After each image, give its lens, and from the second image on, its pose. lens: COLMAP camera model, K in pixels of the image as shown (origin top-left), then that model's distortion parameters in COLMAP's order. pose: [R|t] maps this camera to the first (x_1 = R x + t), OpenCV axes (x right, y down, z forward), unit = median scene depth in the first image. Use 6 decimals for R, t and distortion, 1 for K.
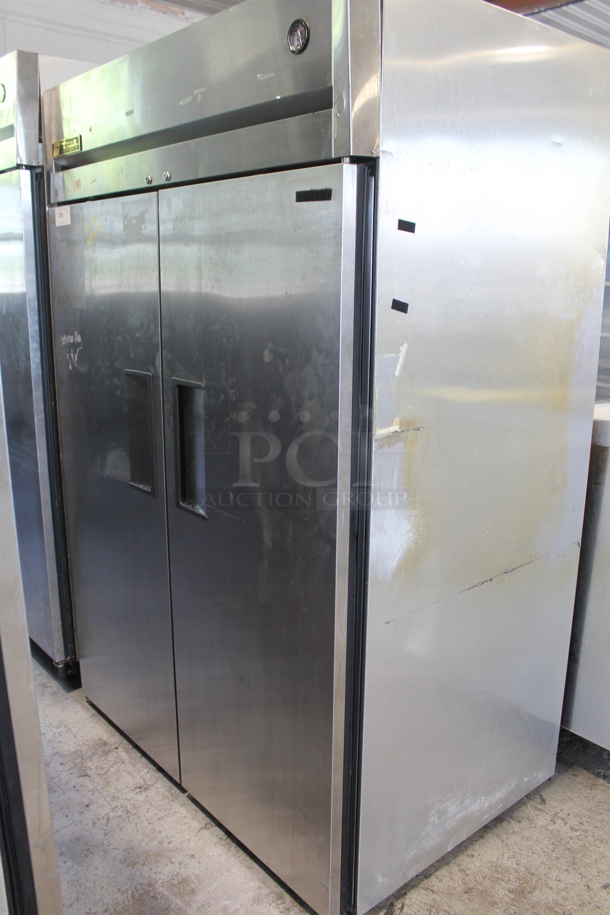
lens RADIAL K [[762.2, 0, 305.0], [0, 762.2, 457.5], [0, 0, 1]] dist [-0.058961, 0.007807]
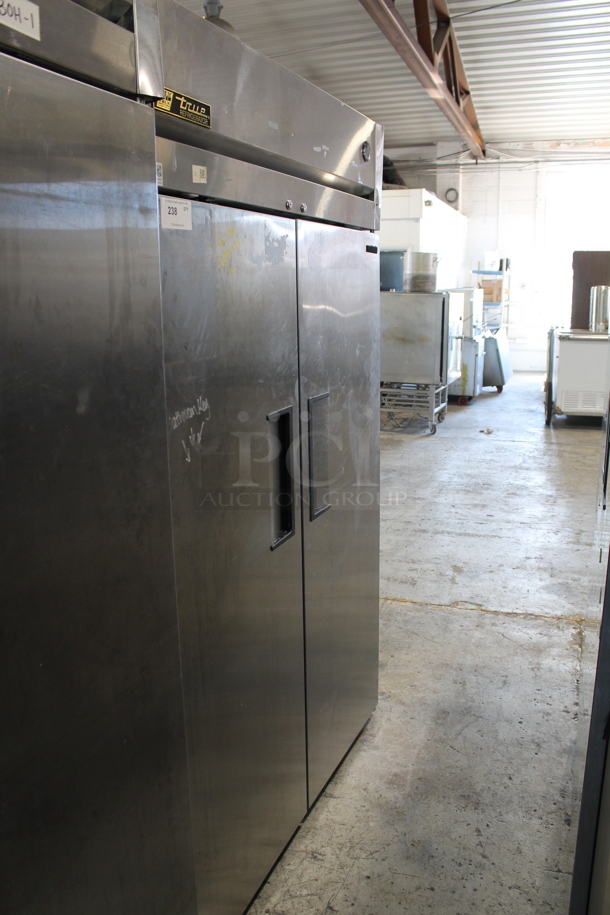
lens RADIAL K [[762.2, 0, 305.0], [0, 762.2, 457.5], [0, 0, 1]] dist [-0.058961, 0.007807]
pose [[-0.439770, -0.194841, 0.876721, -0.995179], [0.227279, 0.920265, 0.318523, -0.329586], [-0.868877, 0.339337, -0.360421, 1.268084]]
